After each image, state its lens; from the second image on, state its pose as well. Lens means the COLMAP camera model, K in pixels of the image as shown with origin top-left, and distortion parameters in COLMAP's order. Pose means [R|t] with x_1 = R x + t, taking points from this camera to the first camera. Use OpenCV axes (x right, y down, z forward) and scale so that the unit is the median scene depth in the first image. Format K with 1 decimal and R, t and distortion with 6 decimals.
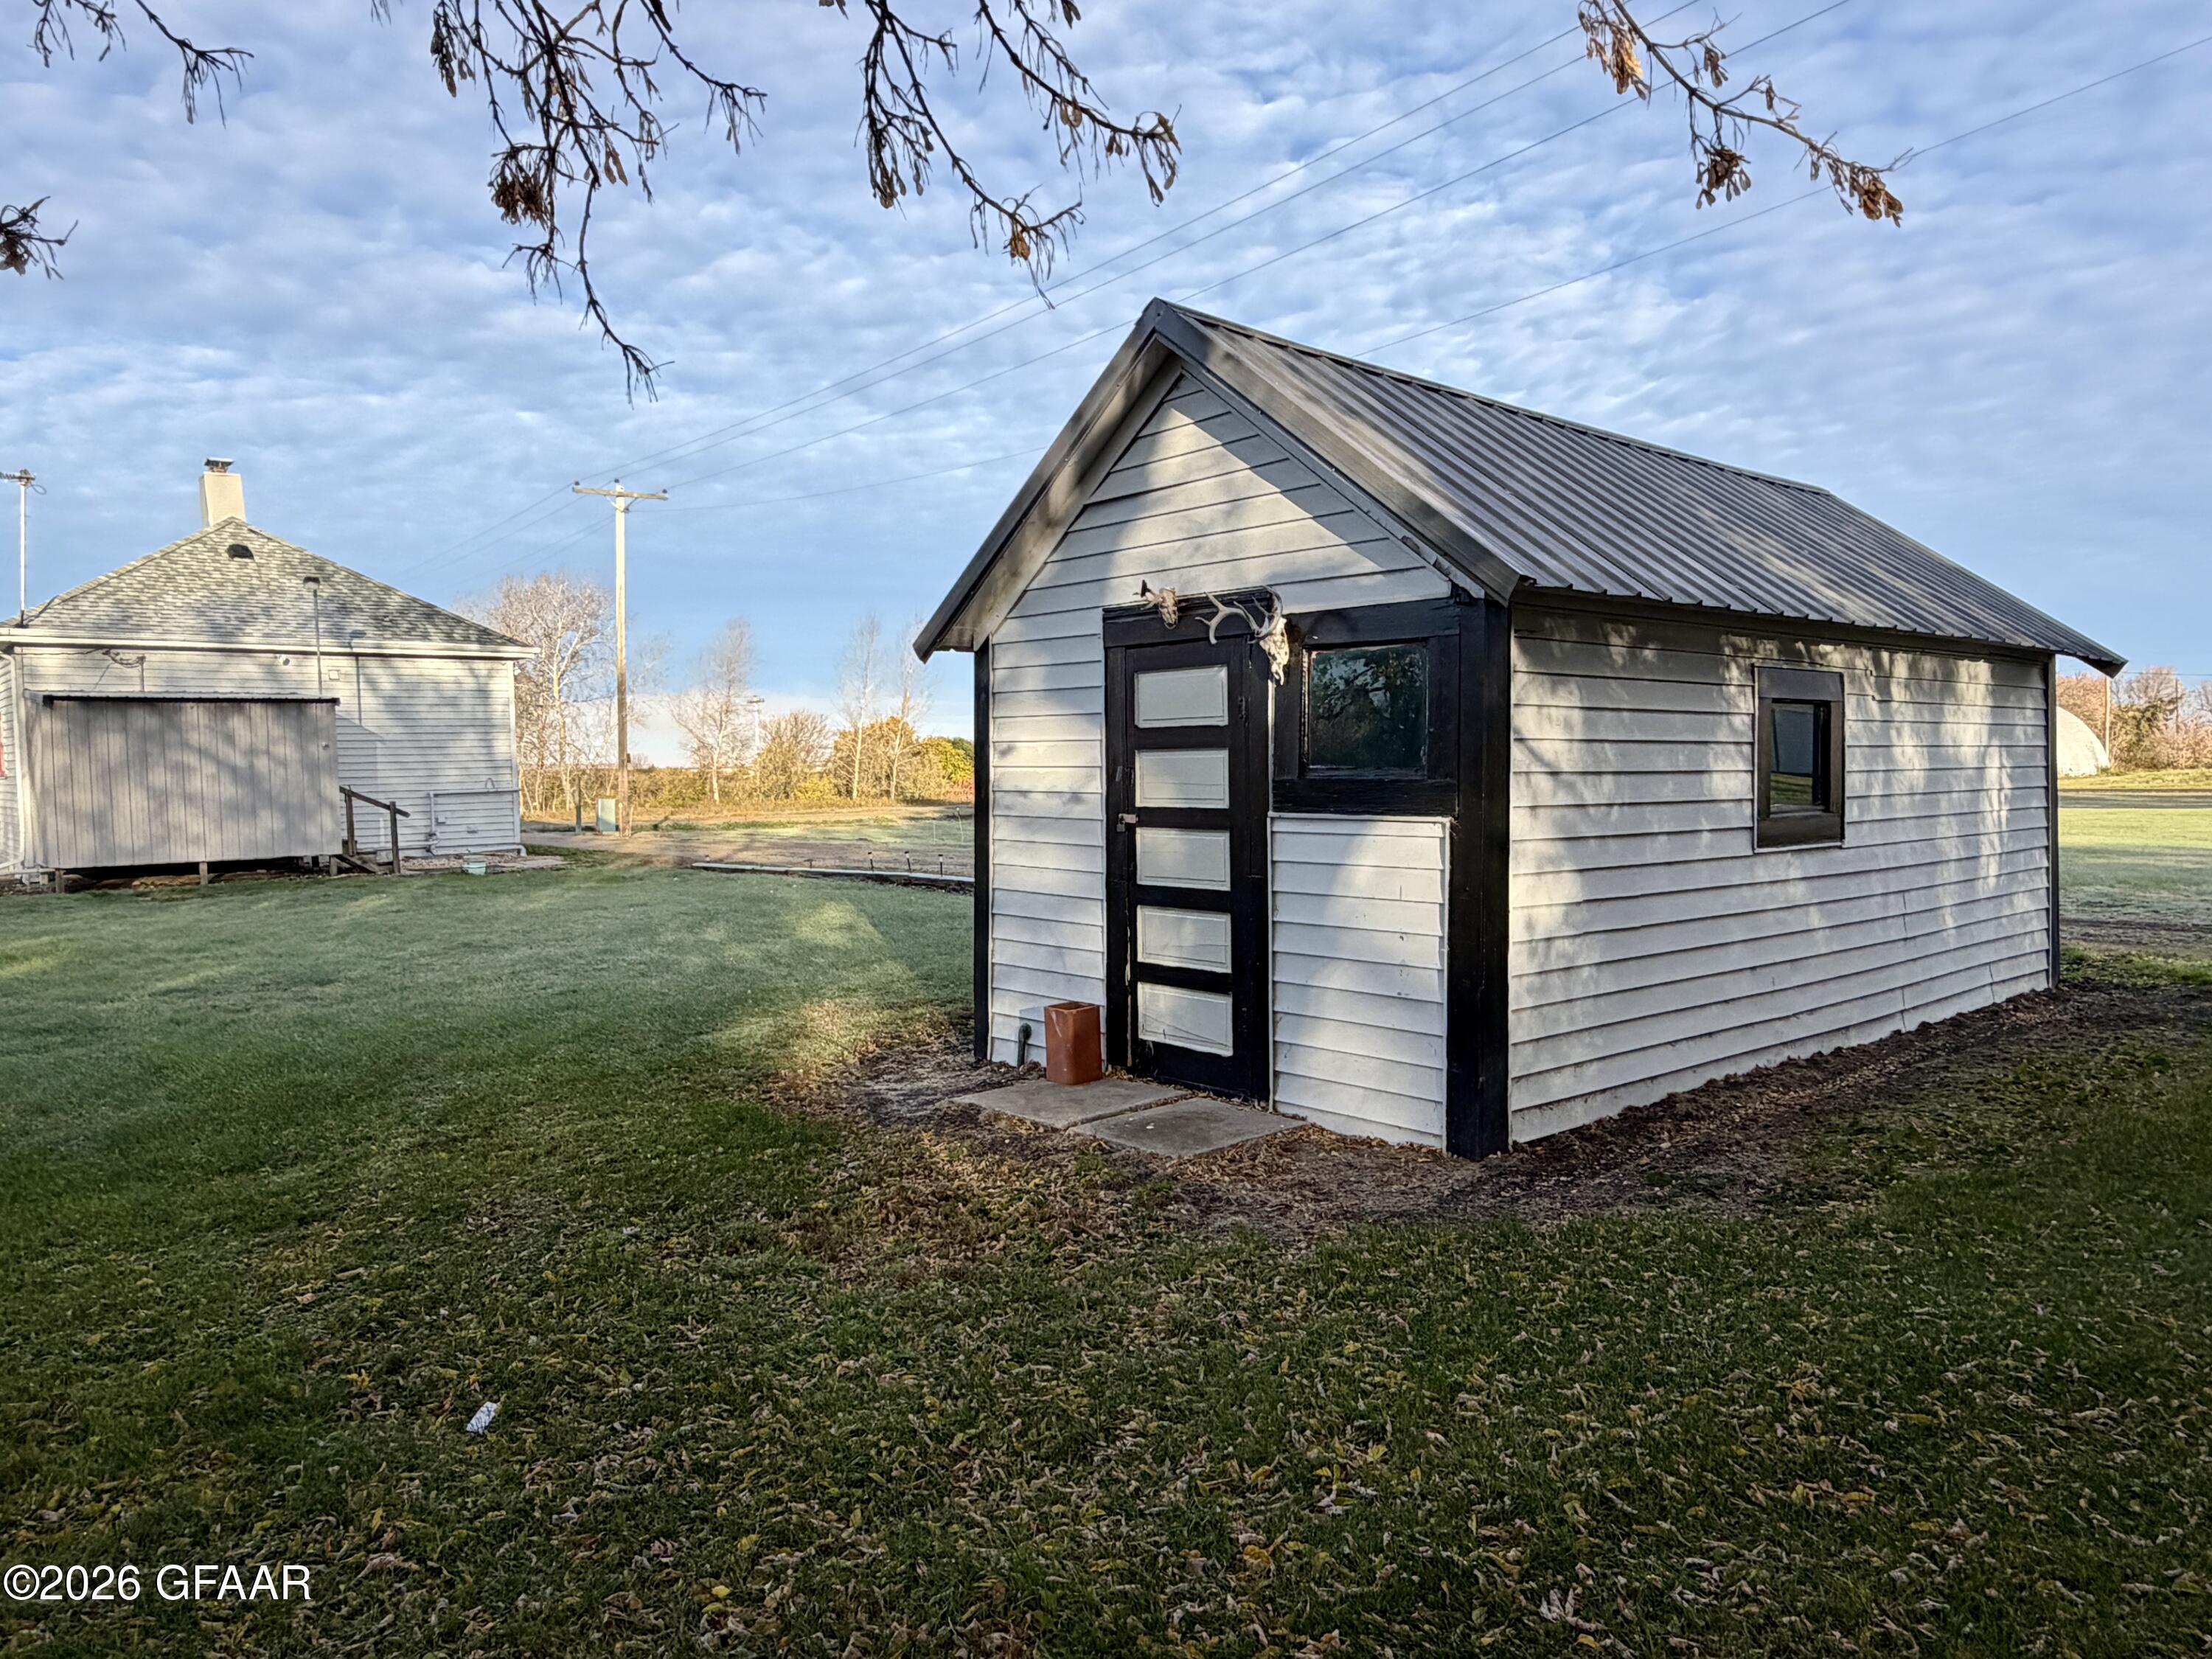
lens RADIAL K [[1476.2, 0, 1110.7], [0, 1476.2, 841.7], [0, 0, 1]] dist [0.000861, 0.008402]
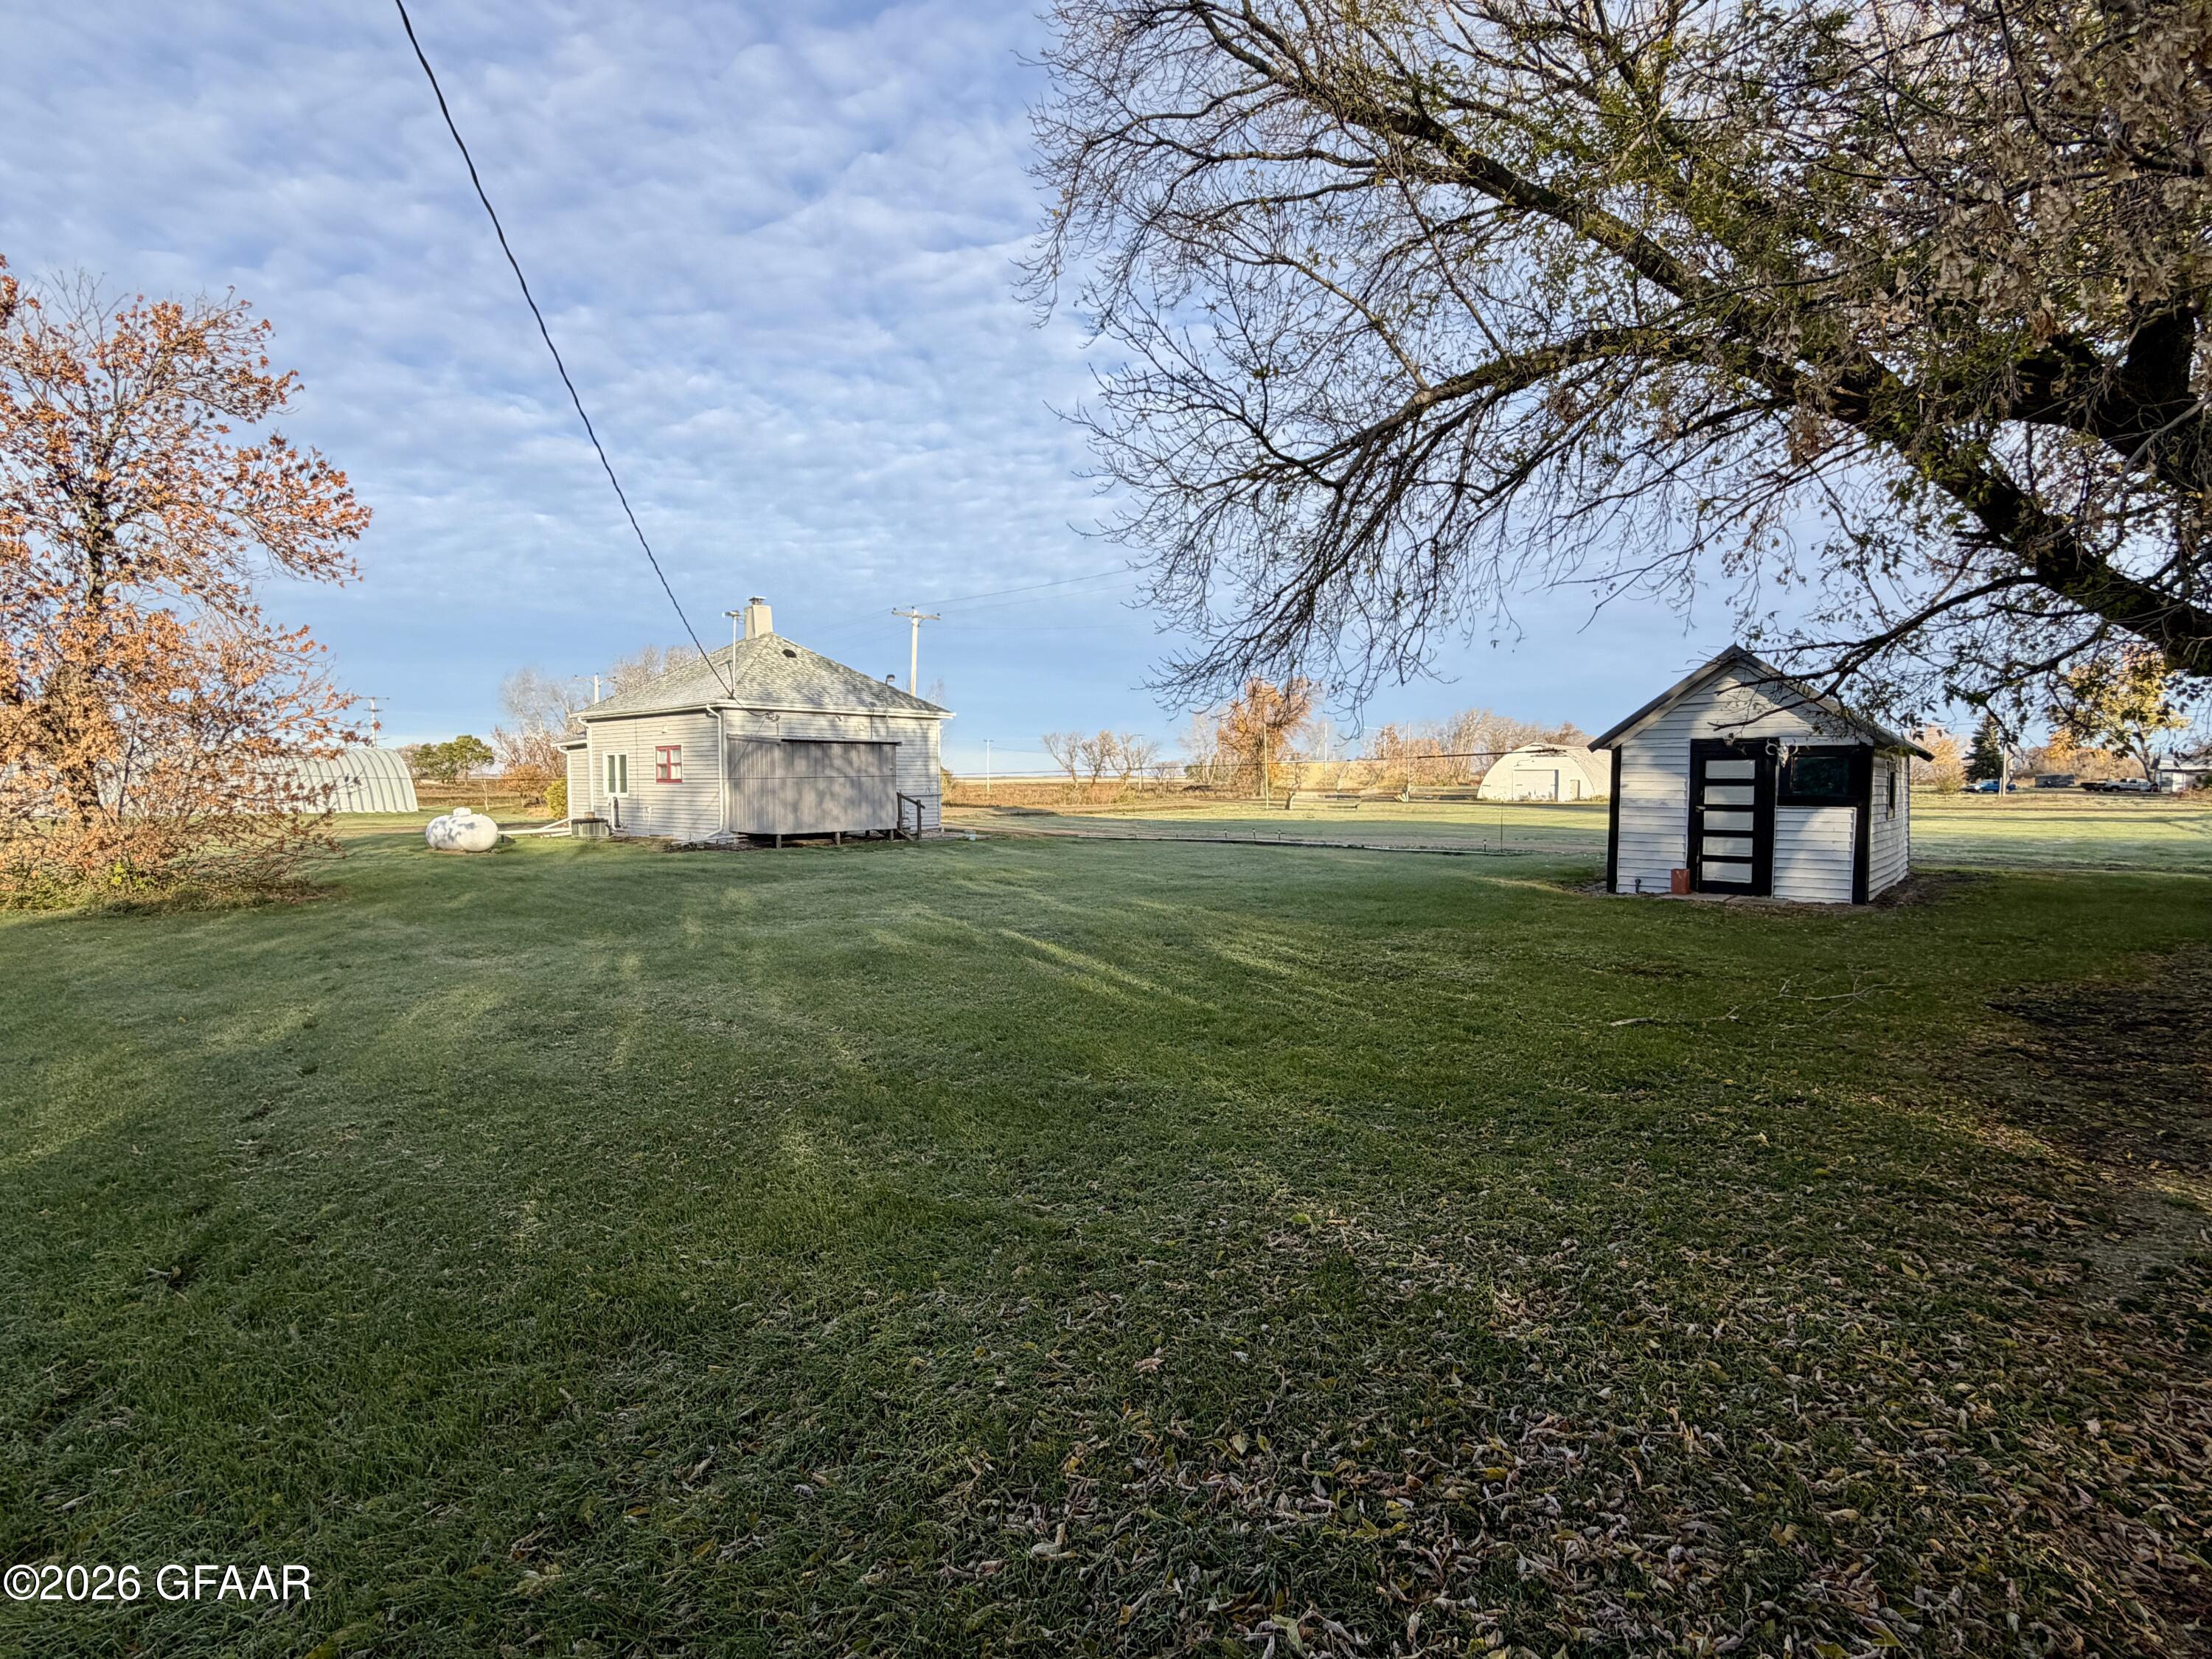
lens RADIAL K [[1030.8, 0, 1104.3], [0, 1030.8, 809.1], [0, 0, 1]] dist [-0.001639, -0.000554]
pose [[0.989469, 0.010345, 0.144374, -0.471858], [-0.006890, 0.999678, -0.024415, 0.014844], [-0.144580, 0.023163, 0.989222, -0.288906]]
